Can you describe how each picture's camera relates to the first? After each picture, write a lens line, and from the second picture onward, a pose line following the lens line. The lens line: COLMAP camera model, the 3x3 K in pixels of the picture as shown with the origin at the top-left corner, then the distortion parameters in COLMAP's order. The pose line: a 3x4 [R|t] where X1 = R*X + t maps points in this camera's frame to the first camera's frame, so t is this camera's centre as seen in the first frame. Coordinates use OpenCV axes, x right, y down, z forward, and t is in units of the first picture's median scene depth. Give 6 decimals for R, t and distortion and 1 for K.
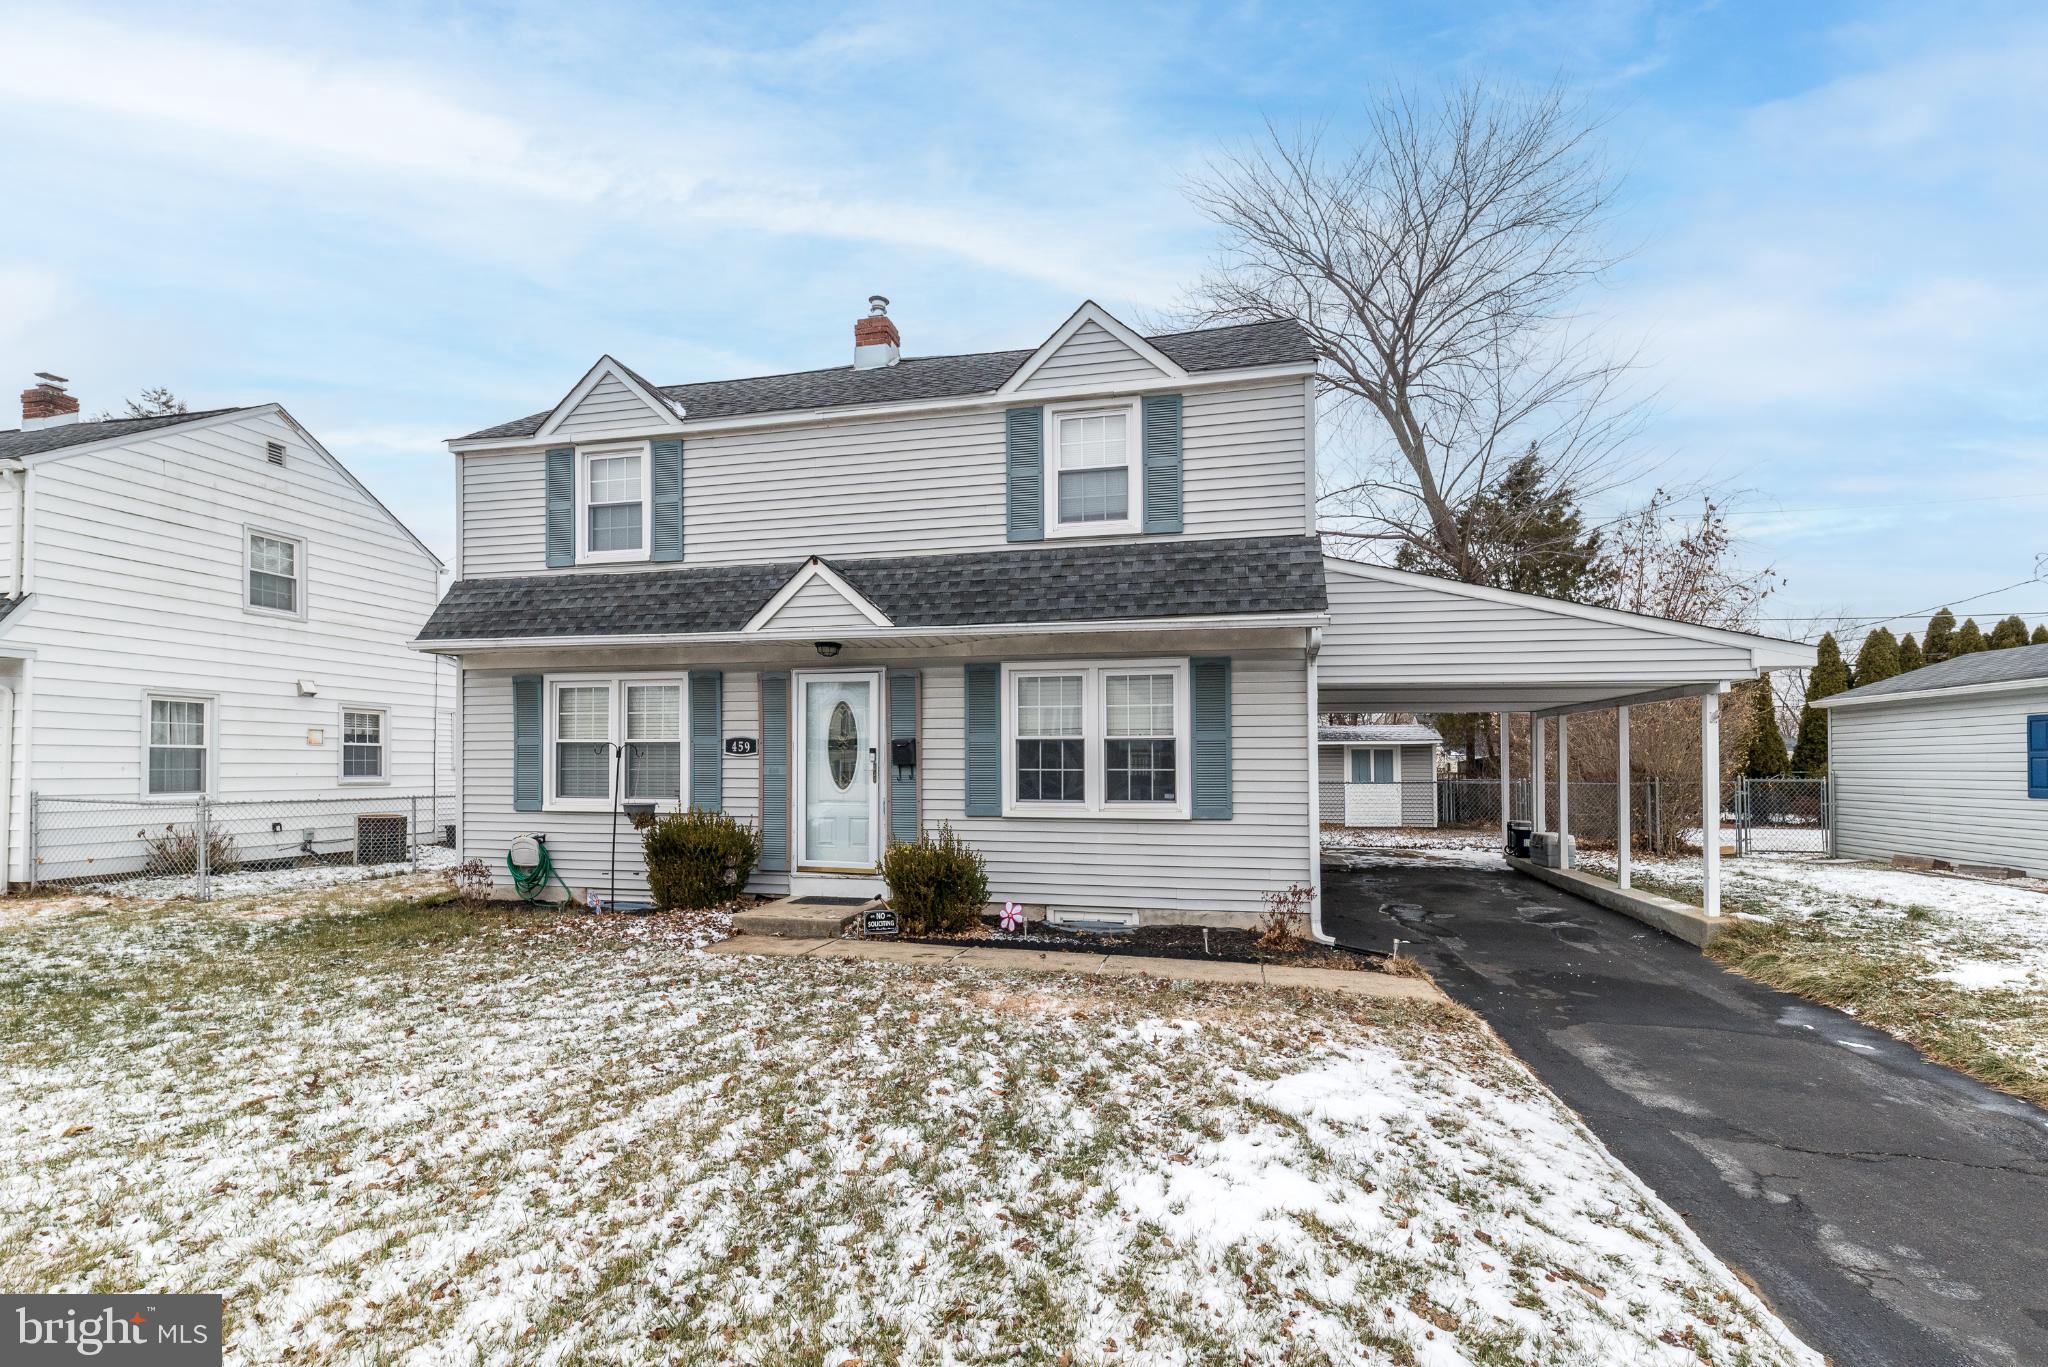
lens RADIAL K [[899.3, 0, 1010.5], [0, 899.3, 755.6], [0, 0, 1]] dist [0.006501, 0.000761]
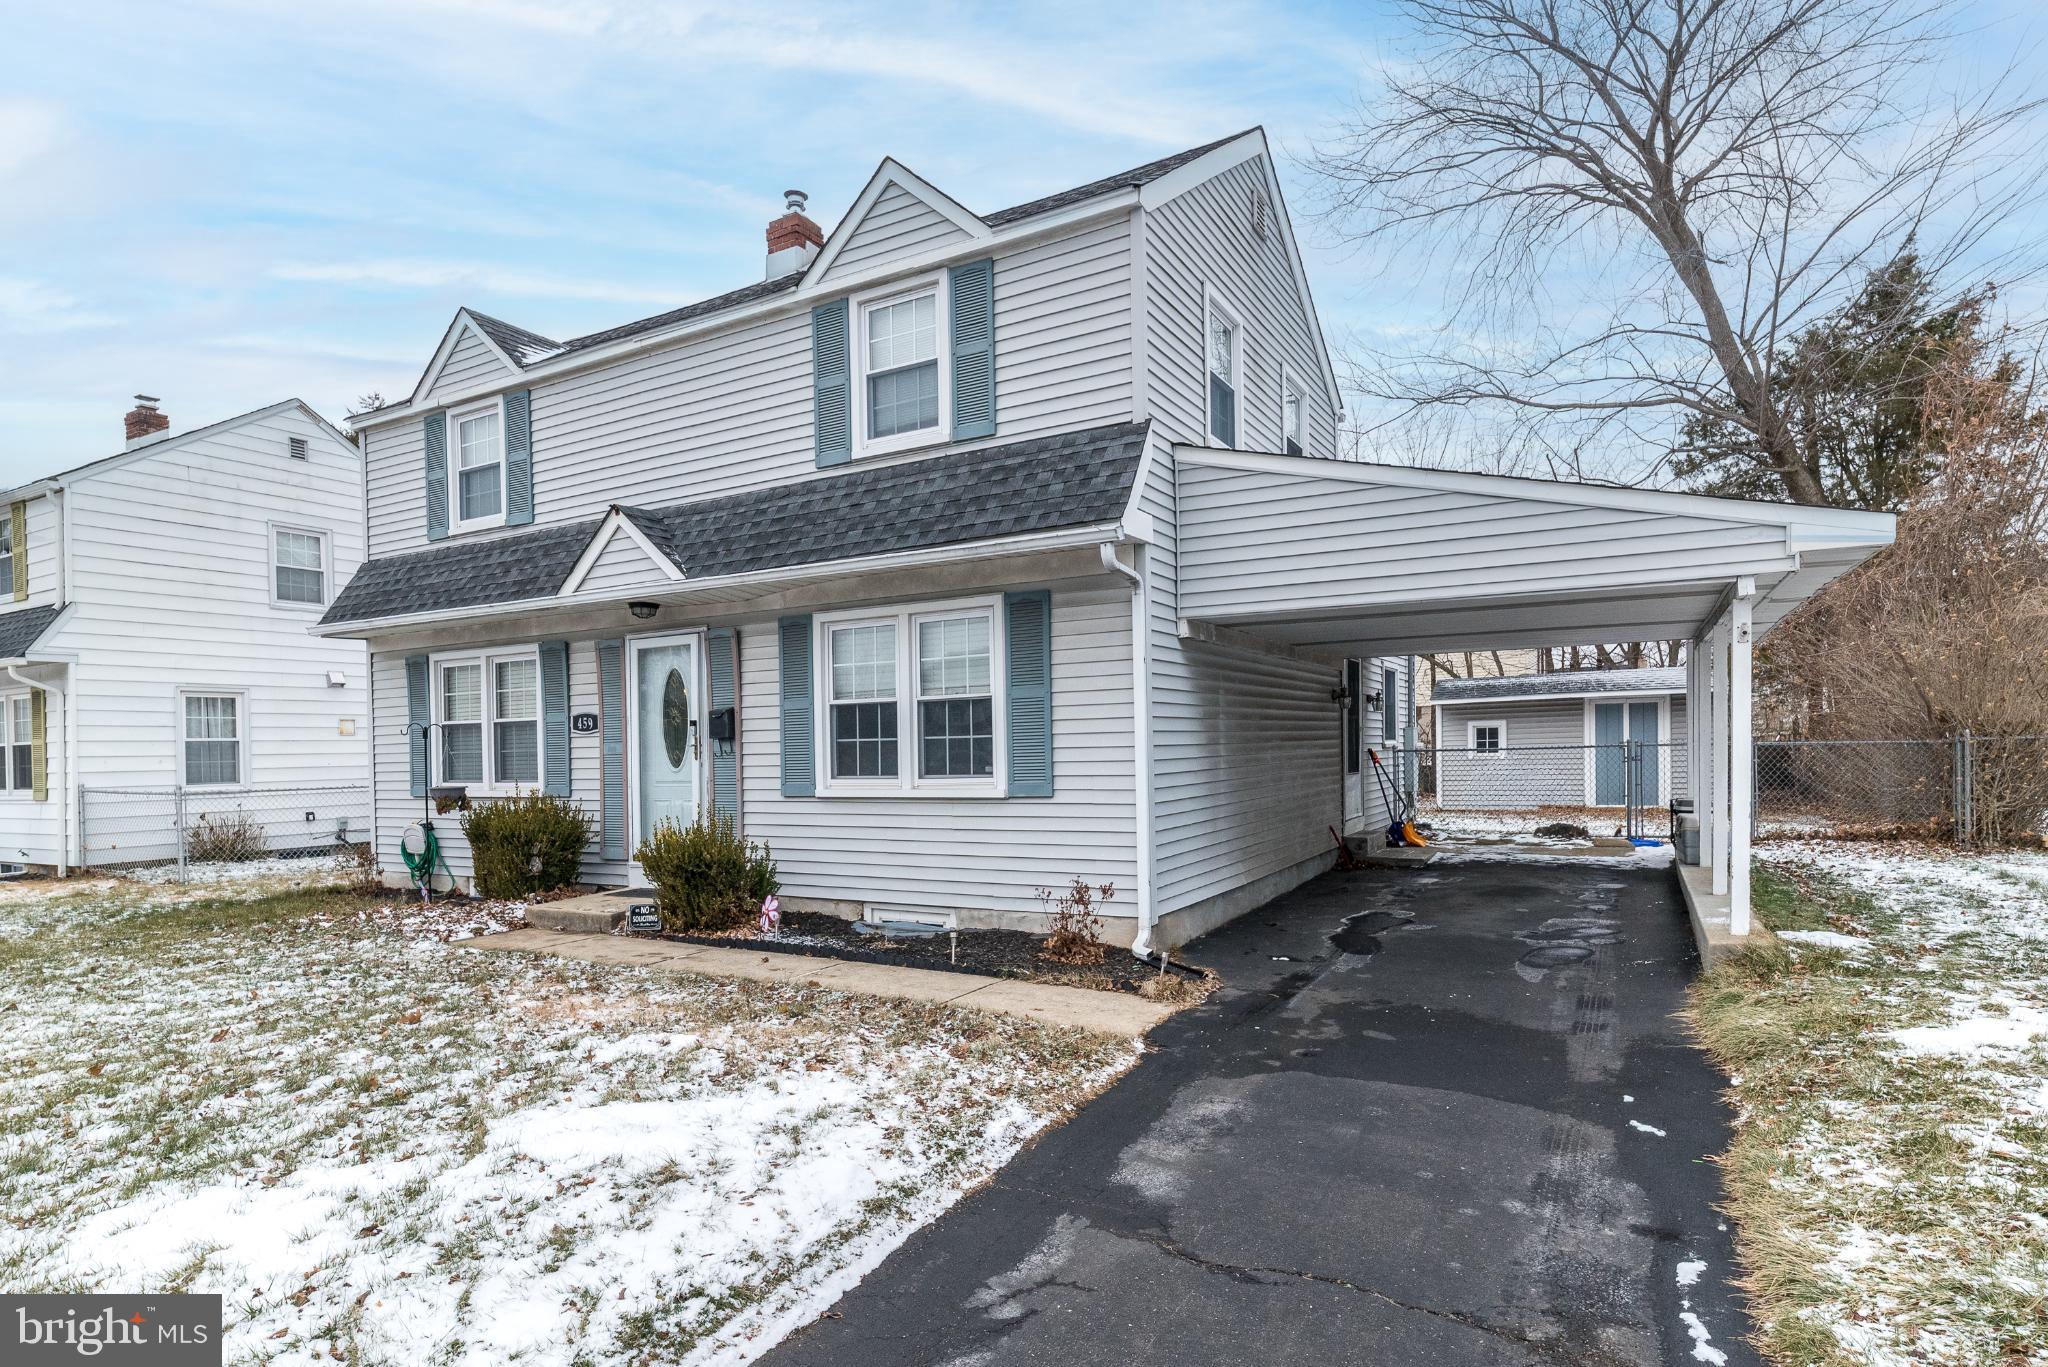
lens RADIAL K [[1073.3, 0, 1018.4], [0, 1073.3, 767.8], [0, 0, 1]] dist [0.005897, 0.000841]
pose [[0.958984, -0.018435, -0.282859, 0.450609], [0.027854, 0.999182, 0.029315, 0.016085], [0.282087, -0.035992, 0.958713, 0.087266]]
